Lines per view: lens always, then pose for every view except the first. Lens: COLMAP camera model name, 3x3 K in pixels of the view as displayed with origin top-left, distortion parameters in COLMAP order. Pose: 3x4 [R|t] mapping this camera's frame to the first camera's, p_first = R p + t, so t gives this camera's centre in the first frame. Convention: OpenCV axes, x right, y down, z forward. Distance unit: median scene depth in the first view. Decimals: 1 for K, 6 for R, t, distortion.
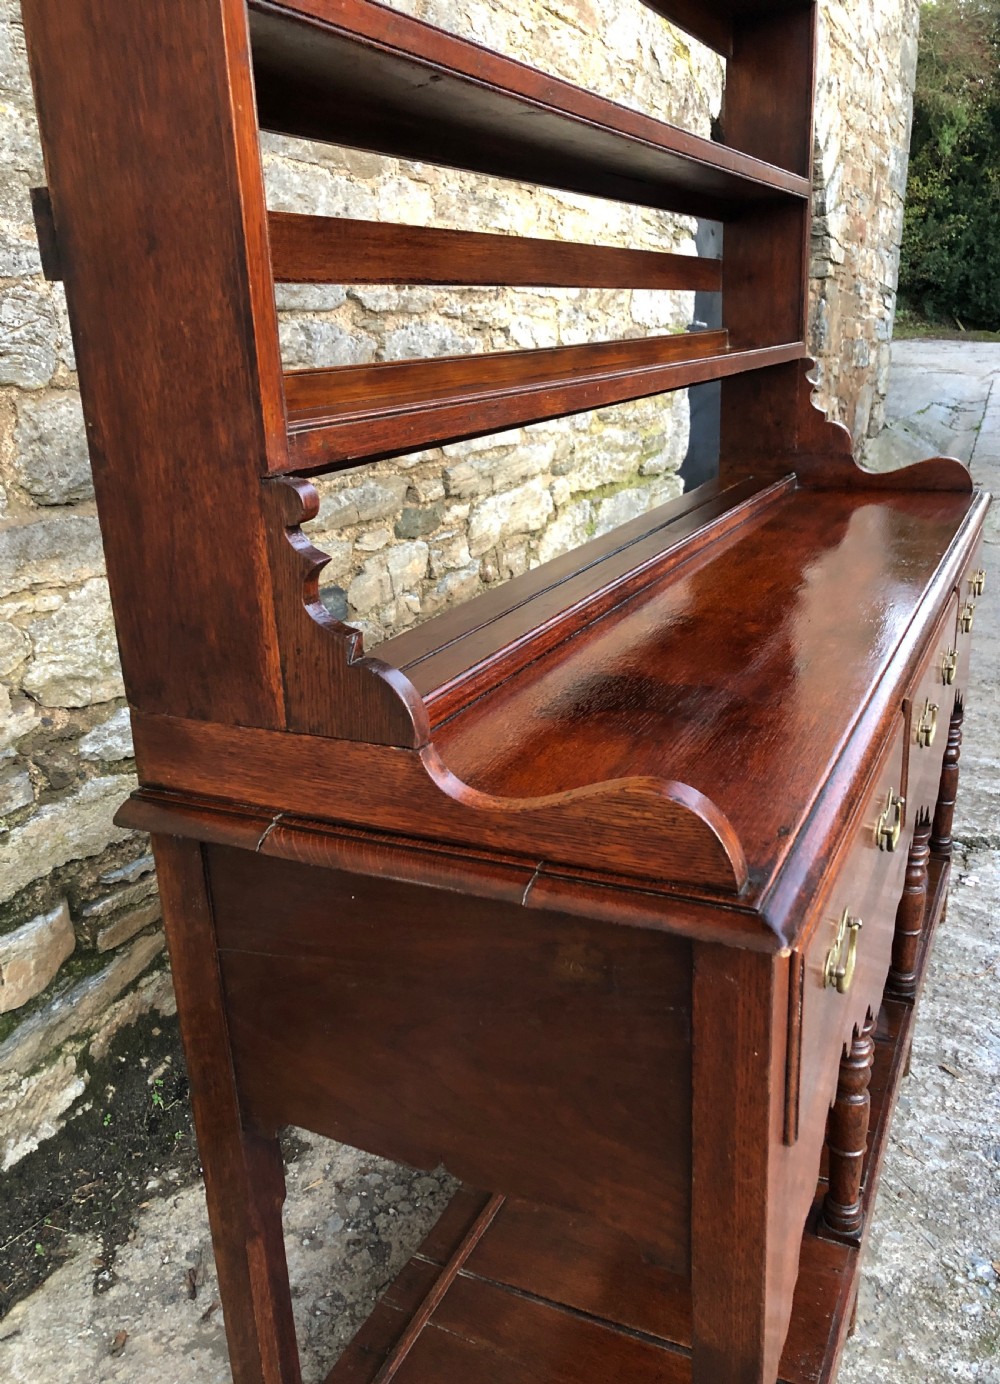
lens RADIAL K [[1123.3, 0, 481.7], [0, 1123.3, 690.2], [0, 0, 1]] dist [0.041021, -0.050976]
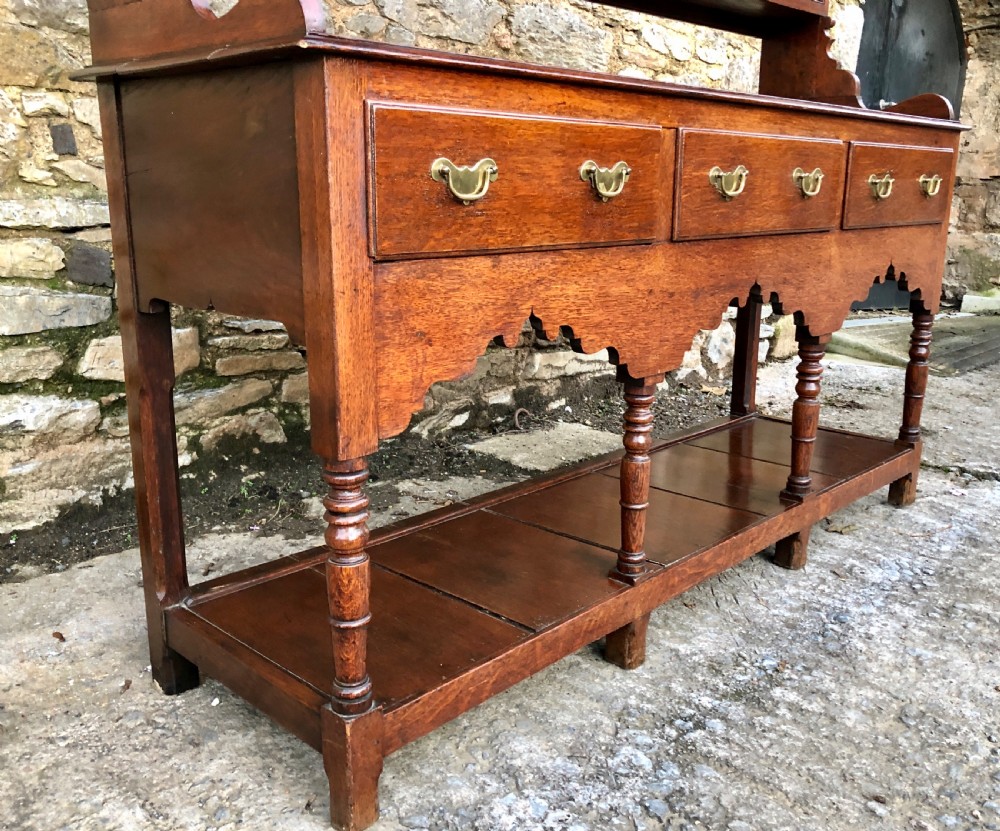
lens RADIAL K [[938.9, 0, 513.1], [0, 938.9, 403.9], [0, 0, 1]] dist [0.018662, 0.000000]
pose [[0.955351, 0.123310, -0.268513, 0.352763], [-0.141837, 0.988593, -0.050649, 0.275348], [0.259205, 0.086472, 0.961944, -0.061781]]
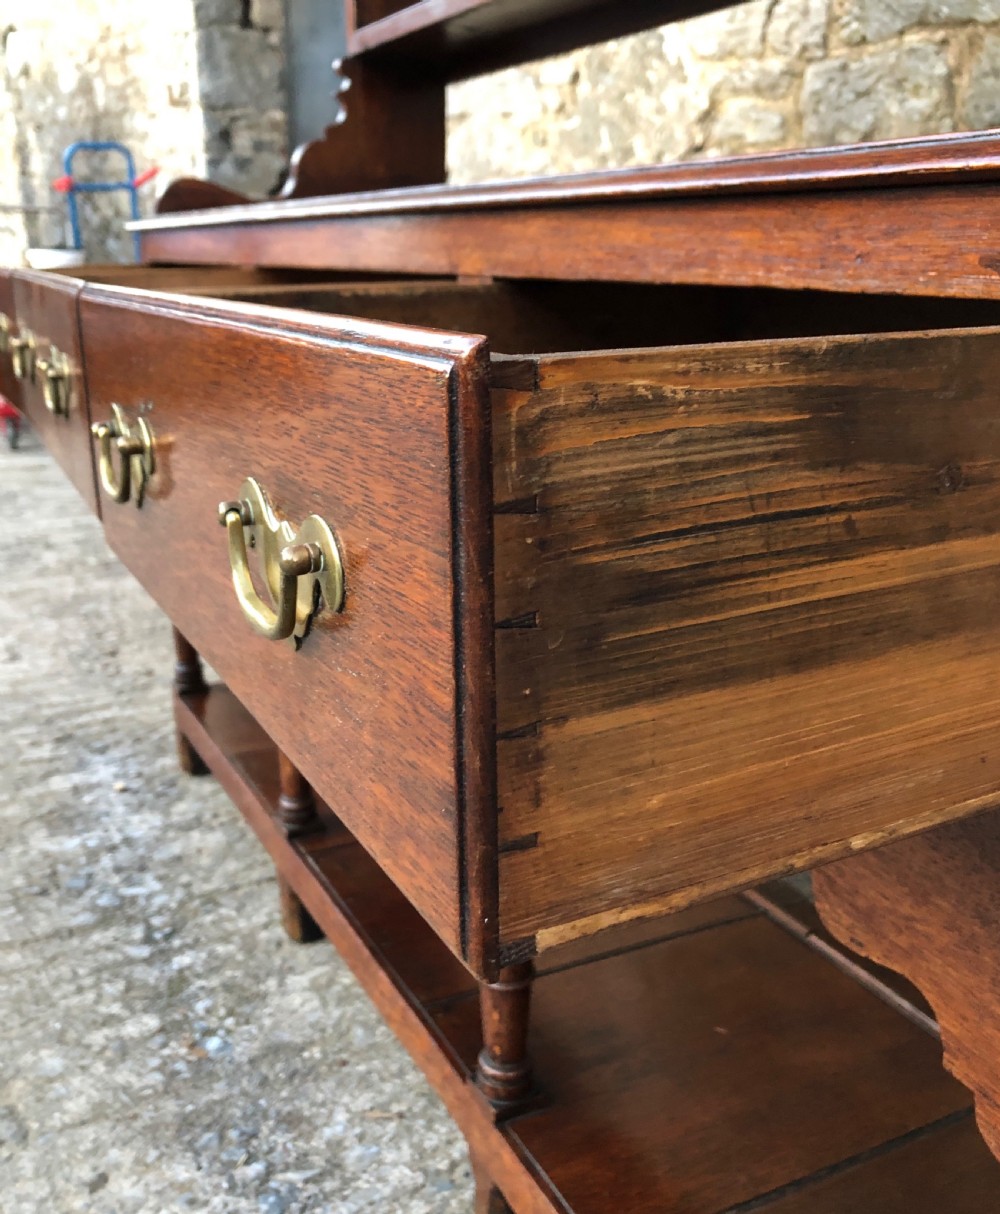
lens RADIAL K [[1184.6, 0, 498.8], [0, 1184.6, 602.6], [0, 0, 1]] dist [0.003924, 0.000000]
pose [[-0.584226, 0.270016, -0.765357, 0.763271], [-0.228724, 0.850031, 0.474482, -0.194934], [0.778695, 0.452260, -0.434851, 1.182292]]
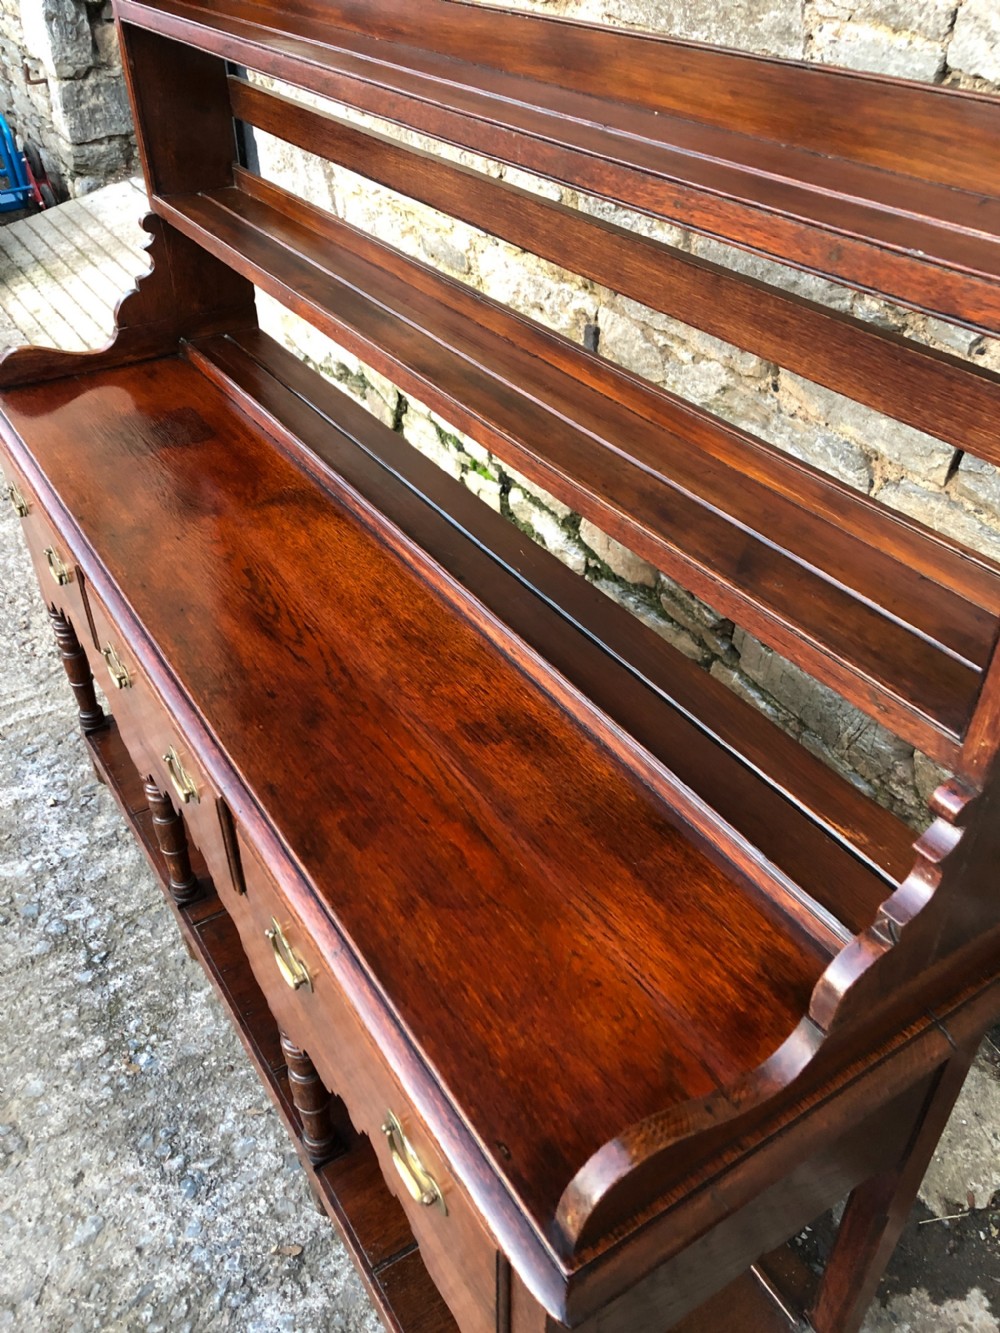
lens RADIAL K [[1096.8, 0, 492.8], [0, 1096.8, 659.0], [0, 0, 1]] dist [0.046656, -0.048219]
pose [[-0.515478, 0.546526, -0.659994, 0.686644], [-0.238433, 0.648312, 0.723077, -0.644470], [0.823062, 0.530095, -0.203881, 1.129437]]
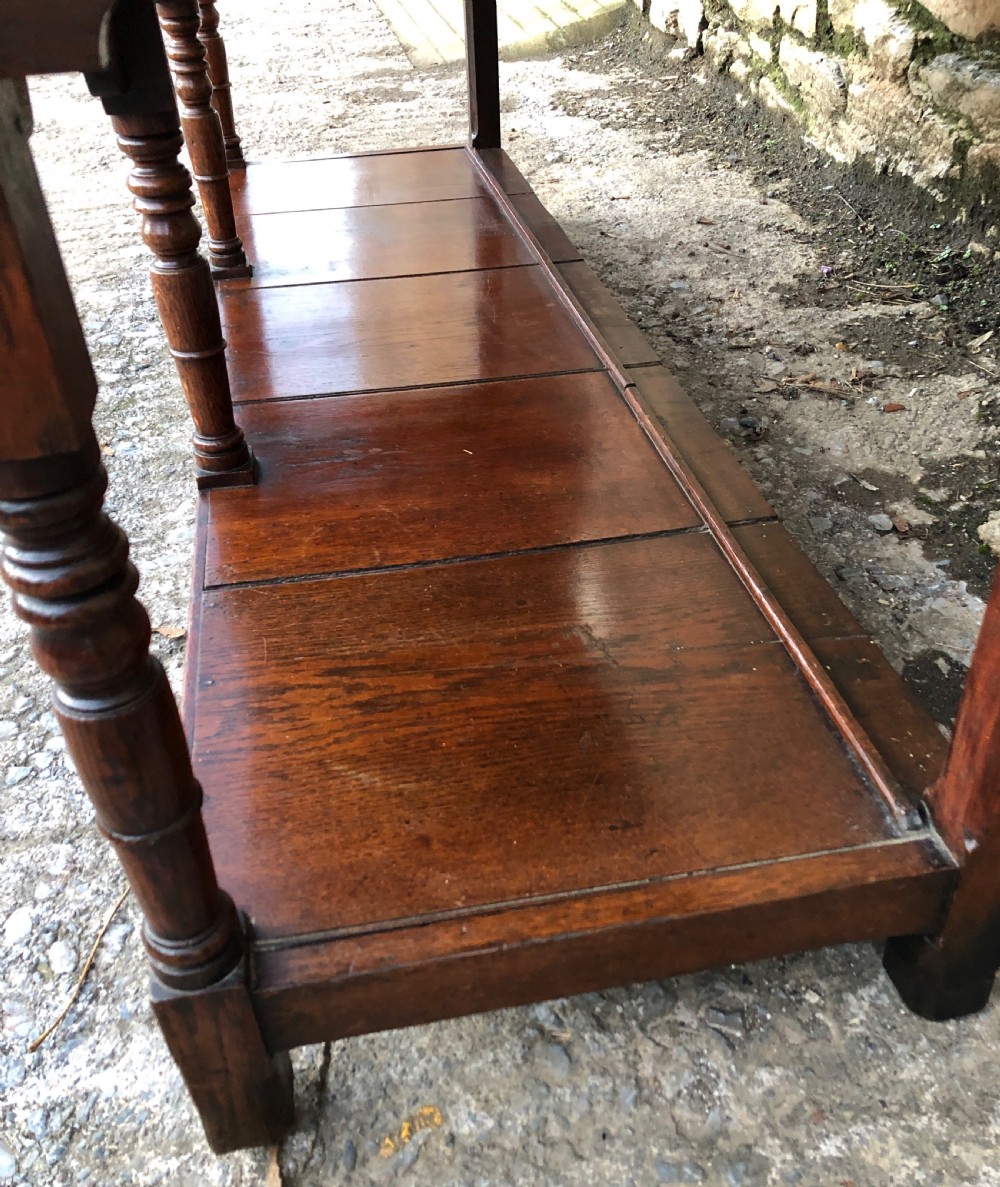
lens RADIAL K [[1092.3, 0, 497.6], [0, 1092.3, 624.4], [0, 0, 1]] dist [0.015201, 0.000000]
pose [[-0.792561, 0.426608, -0.435721, 0.557517], [-0.112966, 0.599454, 0.792397, -0.139668], [0.599238, 0.677244, -0.426912, 1.424279]]
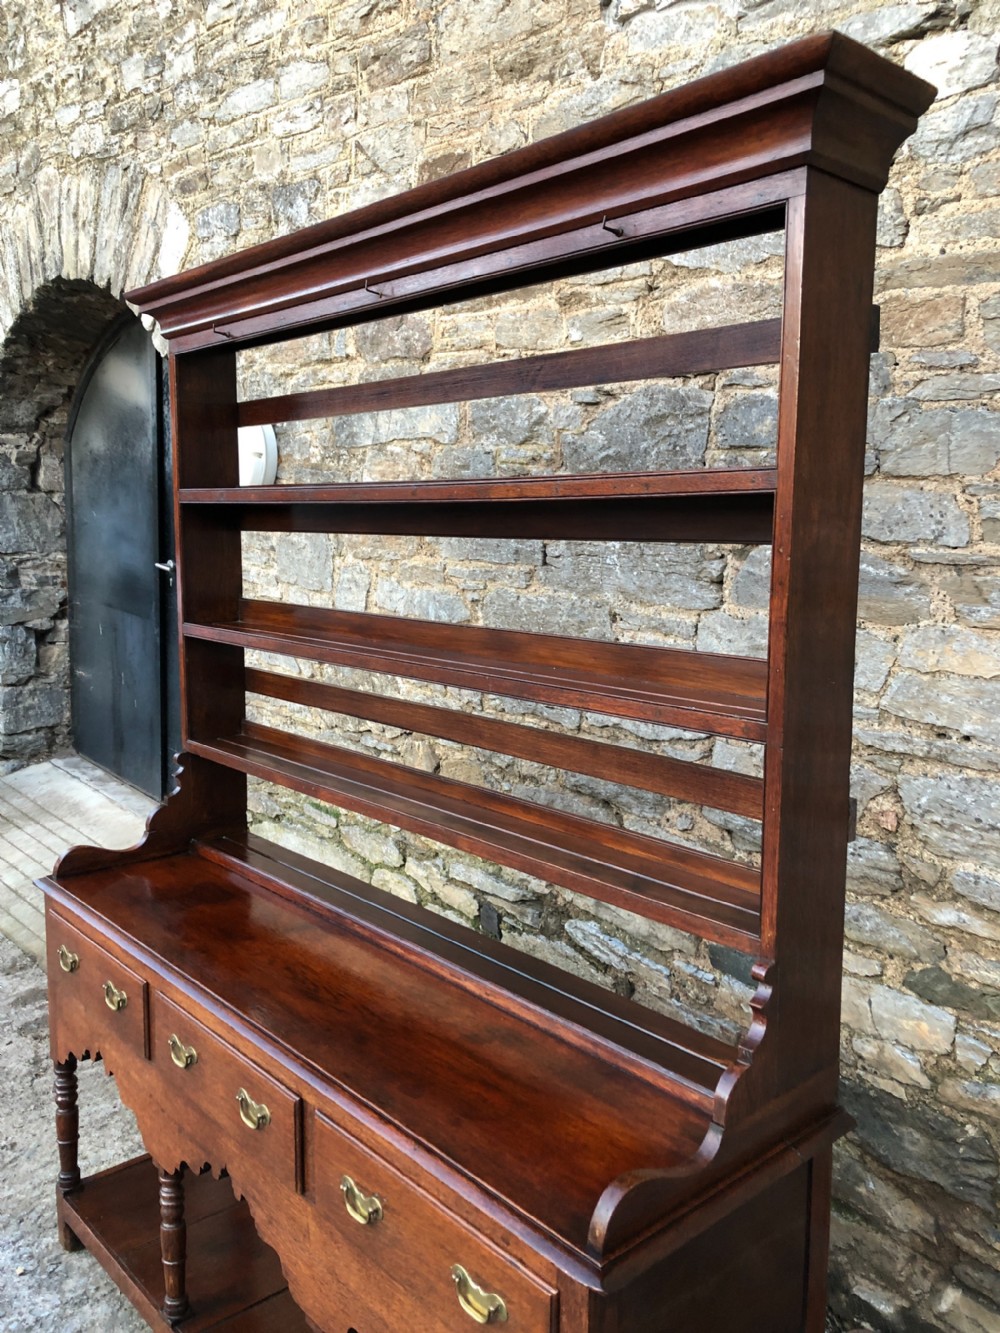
lens RADIAL K [[1096.8, 0, 501.0], [0, 1096.8, 658.3], [0, 0, 1]] dist [0.046656, -0.048219]
pose [[-0.373490, 0.161866, -0.913403, 1.110649], [-0.273281, 0.921760, 0.275092, -0.726655], [0.886467, 0.352360, -0.300033, 1.206591]]
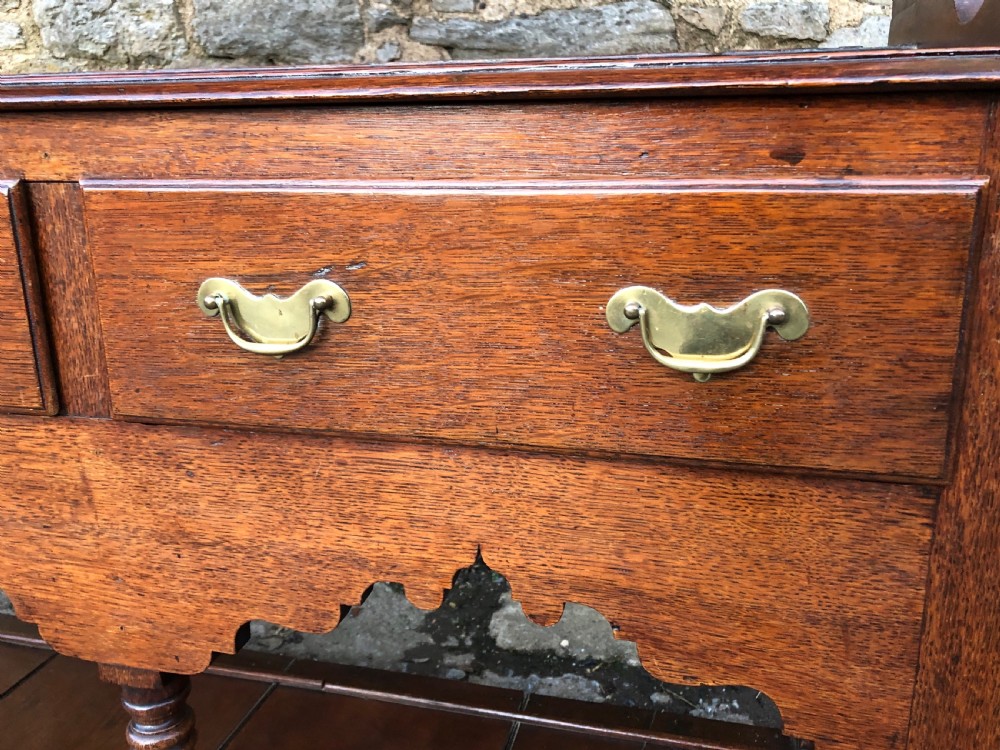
lens RADIAL K [[850.9, 0, 501.5], [0, 850.9, 367.9], [0, 0, 1]] dist [0.008687, 0.019216]
pose [[0.212392, 0.298841, -0.930368, 0.718164], [-0.295736, 0.927099, 0.230278, -0.137794], [0.931359, 0.226234, 0.285286, 0.994445]]
